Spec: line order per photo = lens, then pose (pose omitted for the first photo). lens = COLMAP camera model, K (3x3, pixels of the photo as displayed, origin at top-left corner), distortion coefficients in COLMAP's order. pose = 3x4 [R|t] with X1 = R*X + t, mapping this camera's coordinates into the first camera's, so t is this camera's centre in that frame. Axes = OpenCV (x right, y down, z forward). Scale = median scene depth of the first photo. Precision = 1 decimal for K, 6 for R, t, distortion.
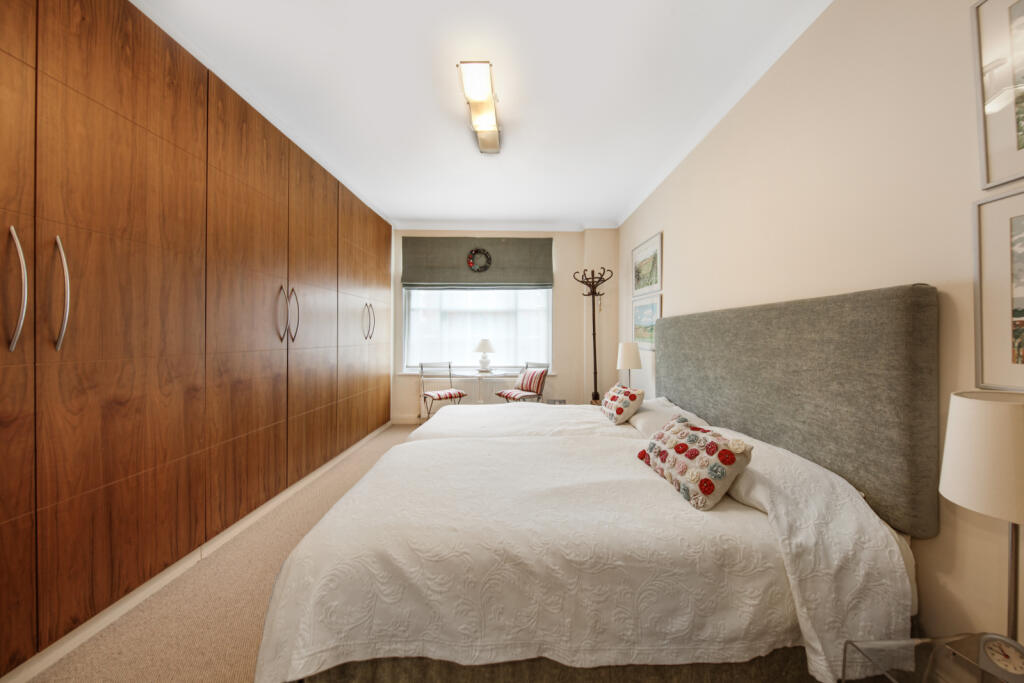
lens RADIAL K [[327.5, 0, 512.0], [0, 327.5, 341.5], [0, 0, 1]] dist [0.001058, -0.003317]
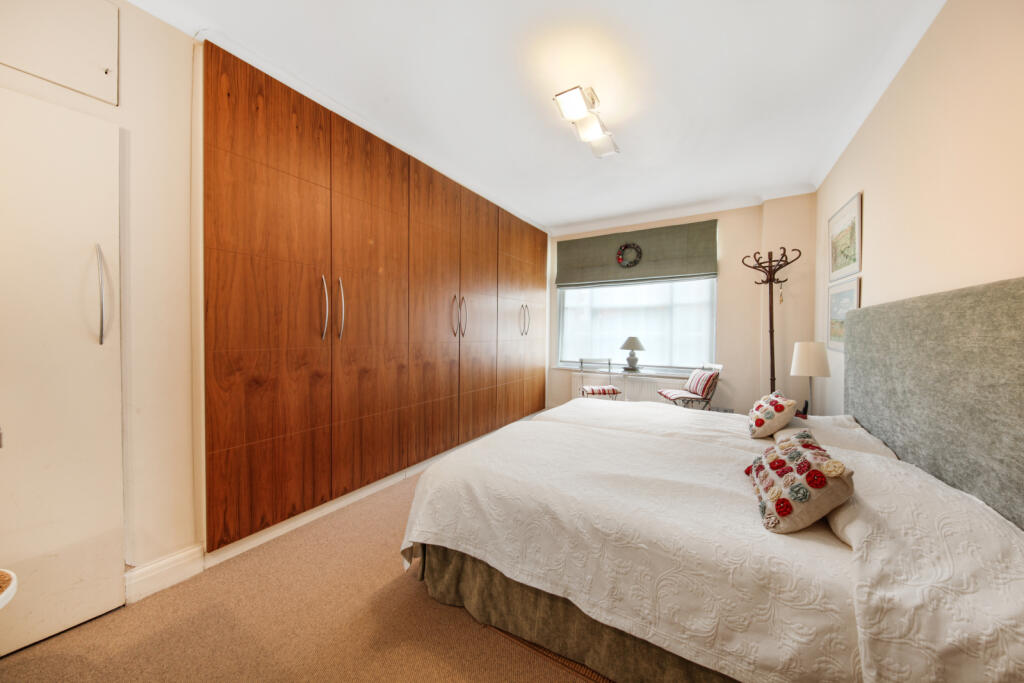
lens RADIAL K [[335.9, 0, 512.0], [0, 335.9, 341.5], [0, 0, 1]] dist [0.000688, -0.002873]
pose [[0.854220, 0.016862, -0.519638, 0.348911], [-0.012429, 0.999851, 0.012012, 0.002917], [0.519763, -0.003803, 0.854302, -0.102289]]
